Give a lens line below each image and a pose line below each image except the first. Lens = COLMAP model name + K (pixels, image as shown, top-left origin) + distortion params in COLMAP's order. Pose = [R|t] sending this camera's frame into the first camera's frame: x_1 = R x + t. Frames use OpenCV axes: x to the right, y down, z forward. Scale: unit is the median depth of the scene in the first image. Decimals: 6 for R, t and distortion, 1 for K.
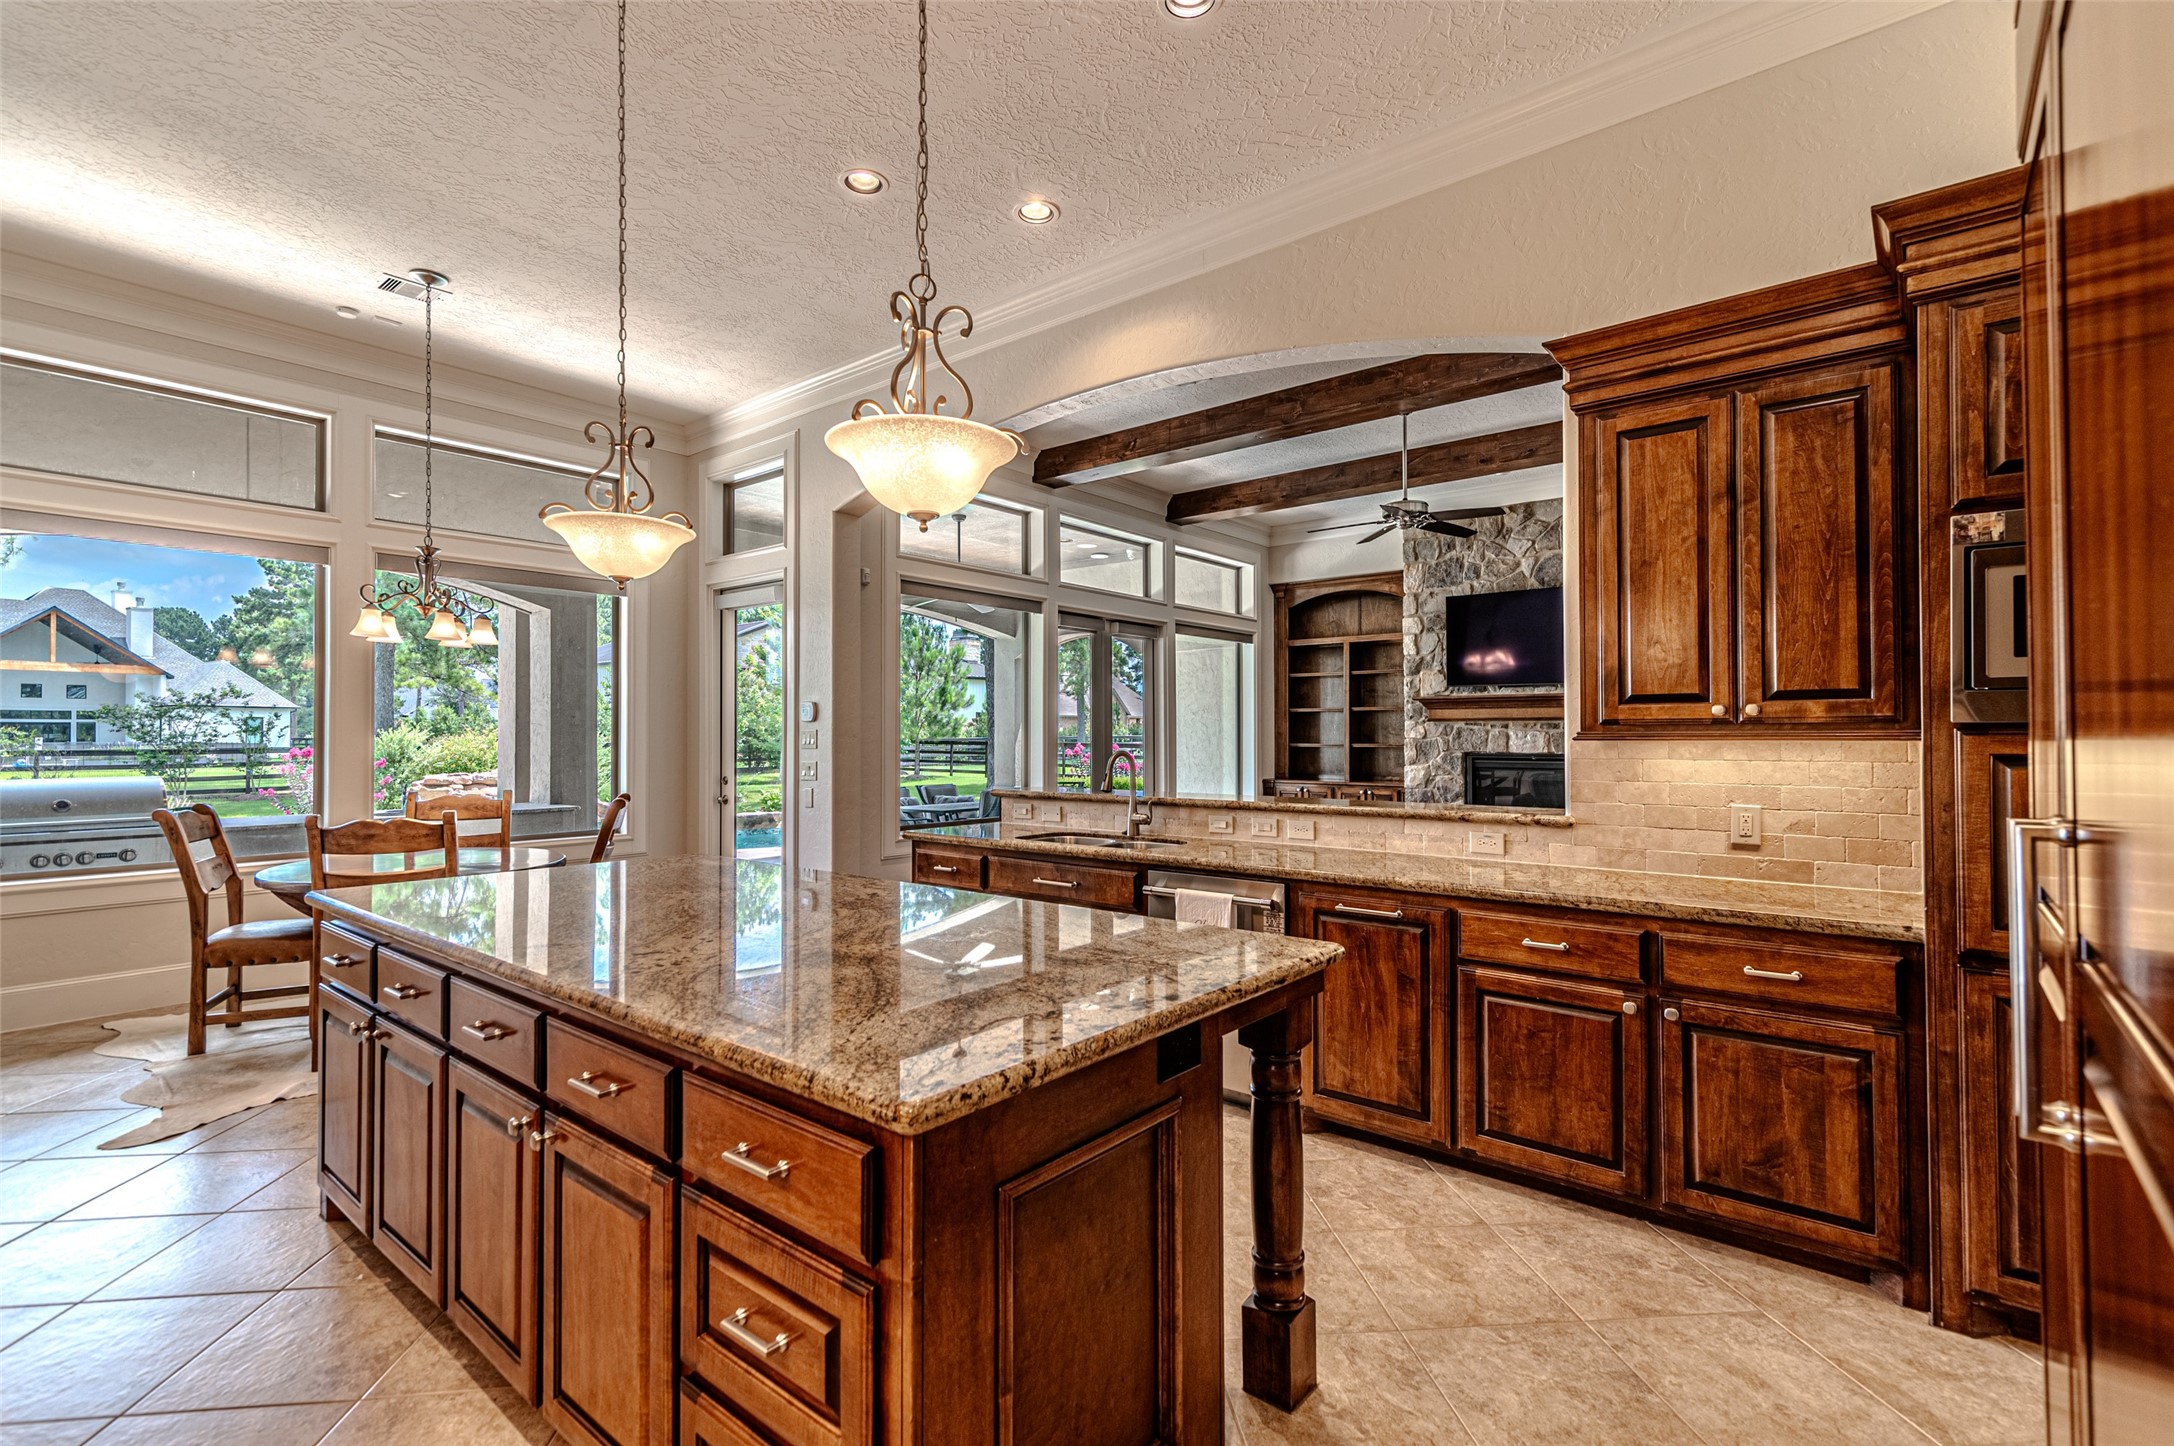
lens RADIAL K [[989.9, 0, 1093.9], [0, 989.9, 722.3], [0, 0, 1]] dist [0.015855, 0.001307]
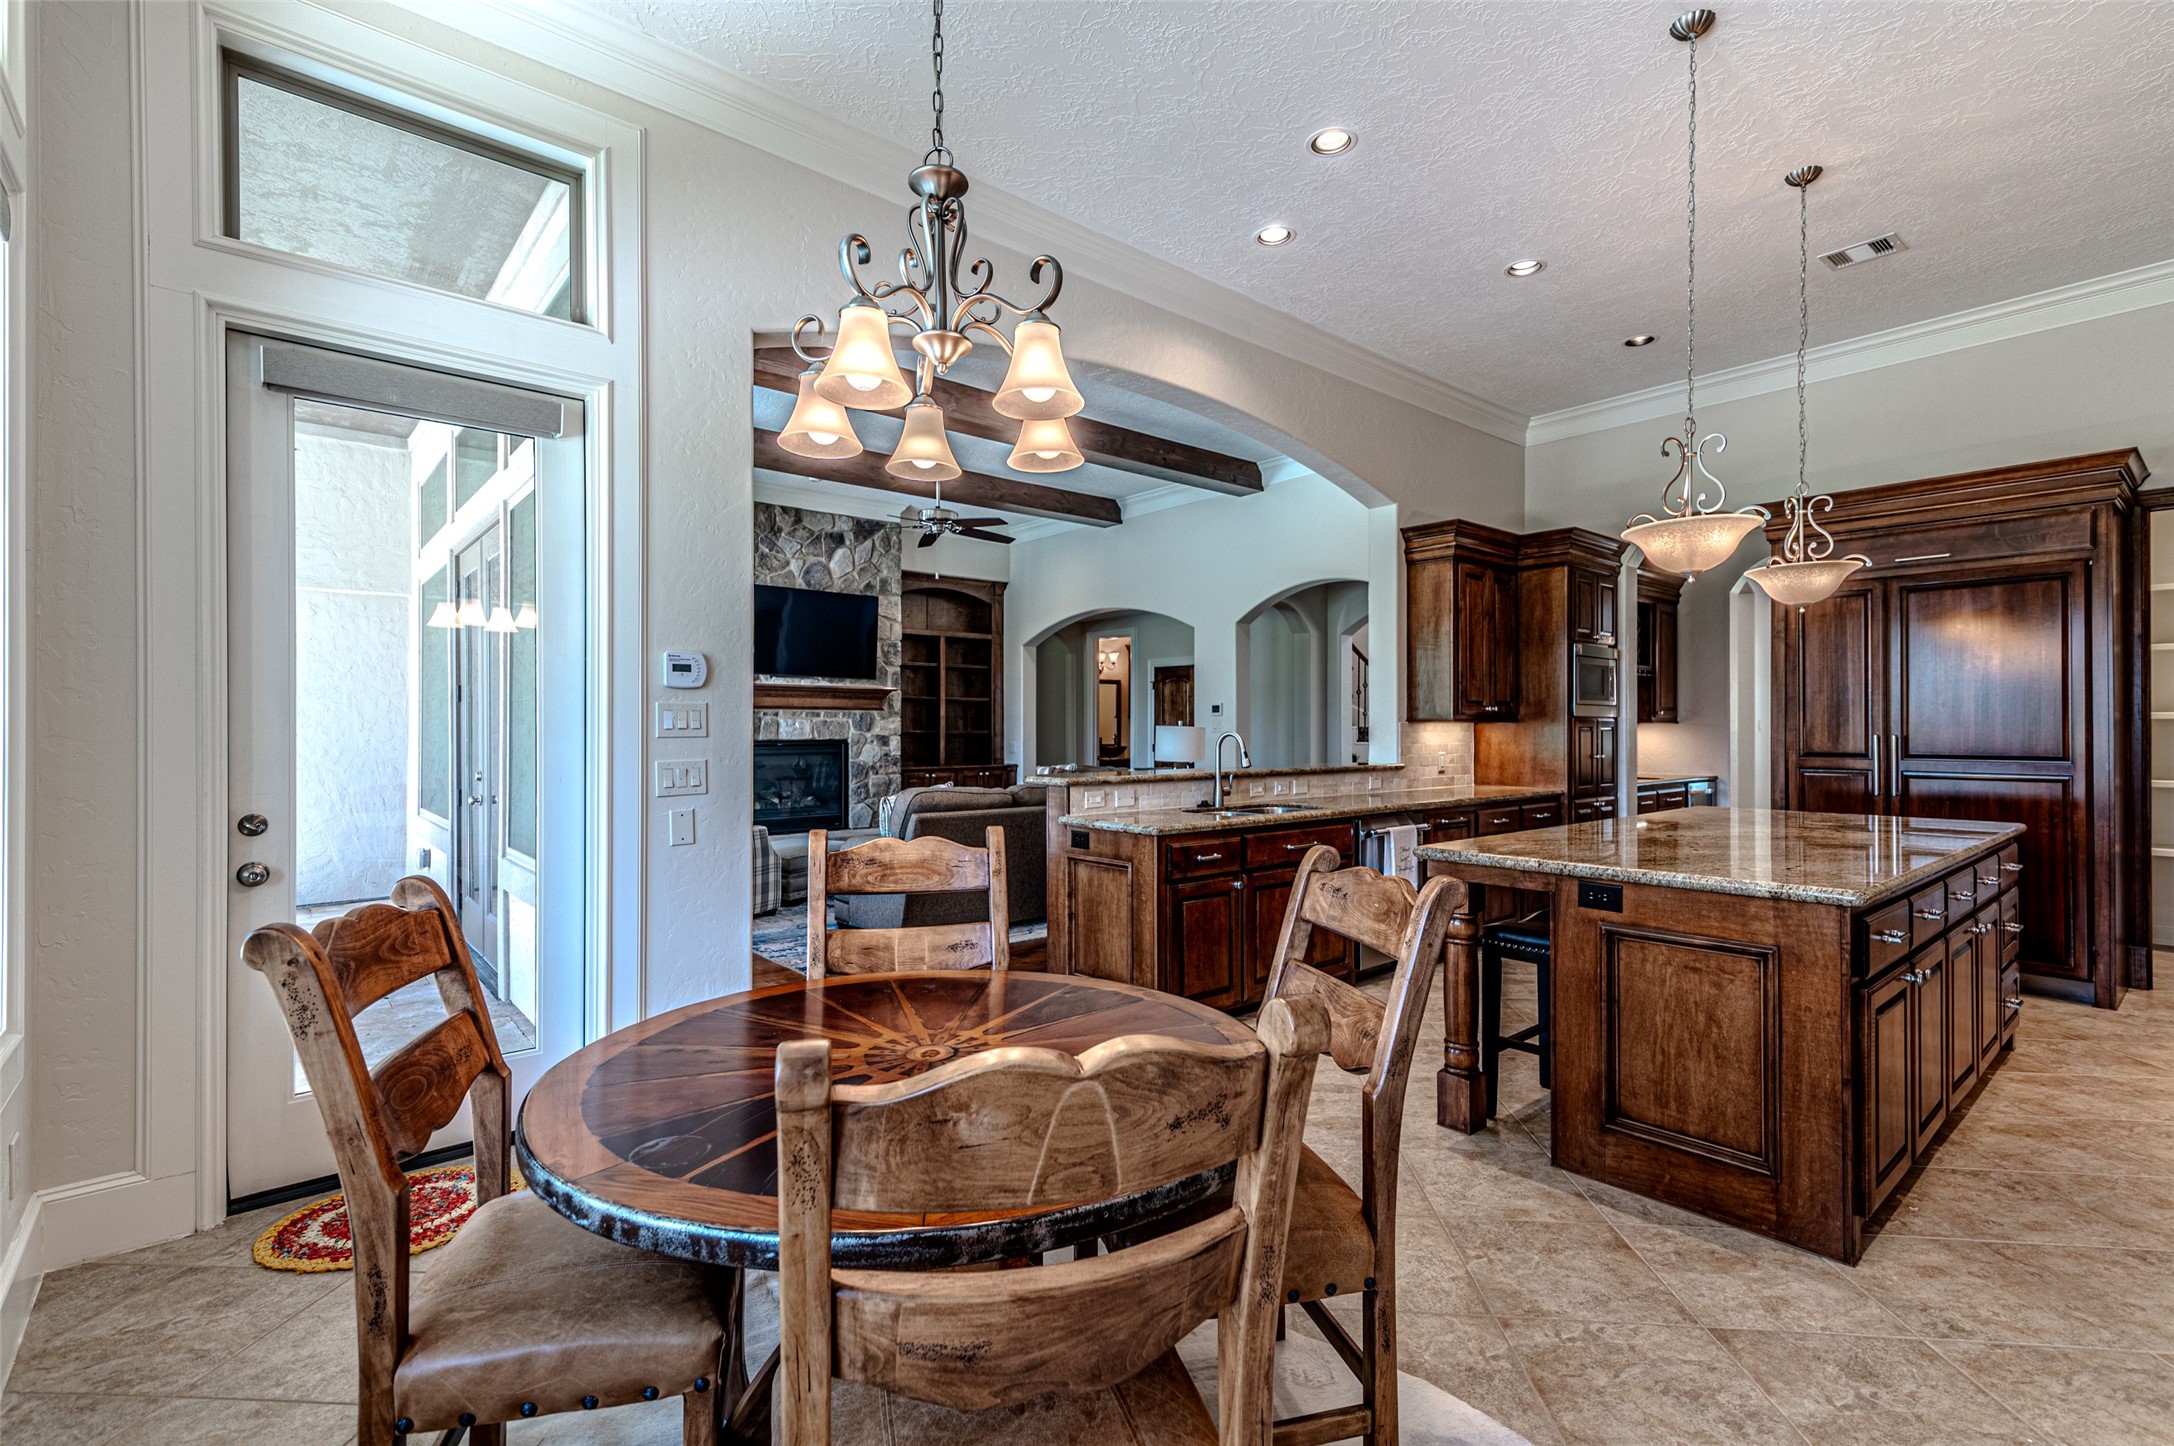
lens RADIAL K [[989.9, 0, 1089.0], [0, 989.9, 725.4], [0, 0, 1]] dist [0.015855, 0.001307]
pose [[0.182503, 0.001716, 0.983204, -0.534353], [-0.012232, 0.999925, 0.000526, 0.010755], [-0.983129, -0.012123, 0.182510, 0.457178]]
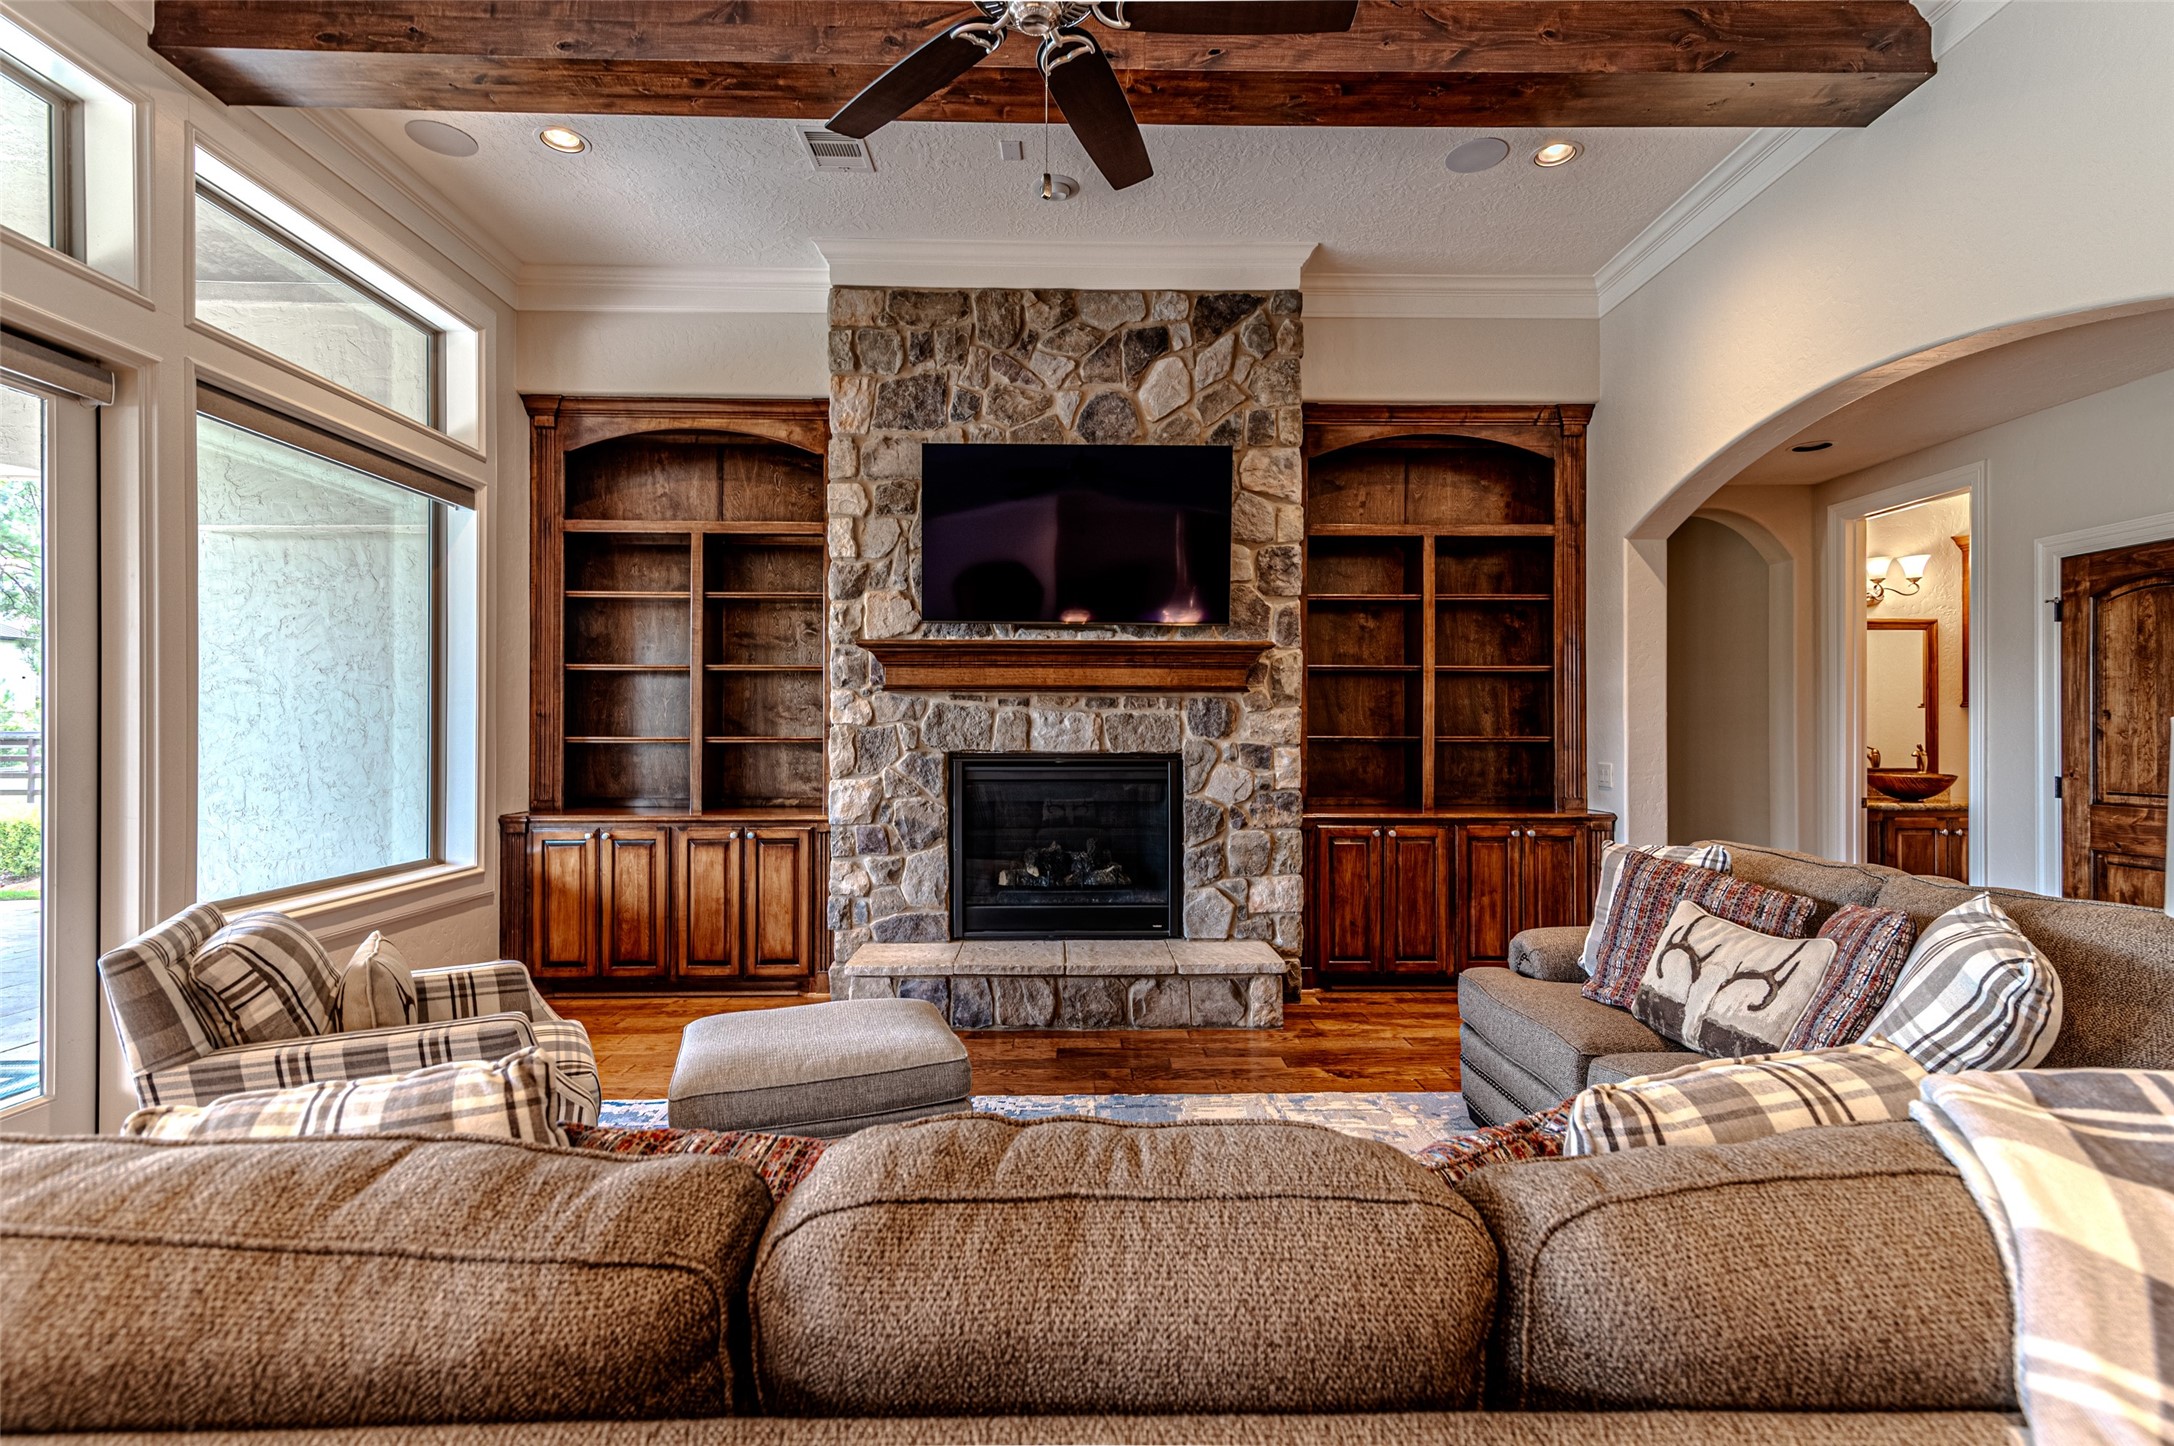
lens RADIAL K [[989.9, 0, 1089.9], [0, 989.9, 723.4], [0, 0, 1]] dist [0.015855, 0.001307]
pose [[0.760197, 0.005755, 0.649667, 0.090601], [-0.009457, 0.999953, 0.002209, 0.013145], [-0.649623, -0.007823, 0.760216, 0.544736]]
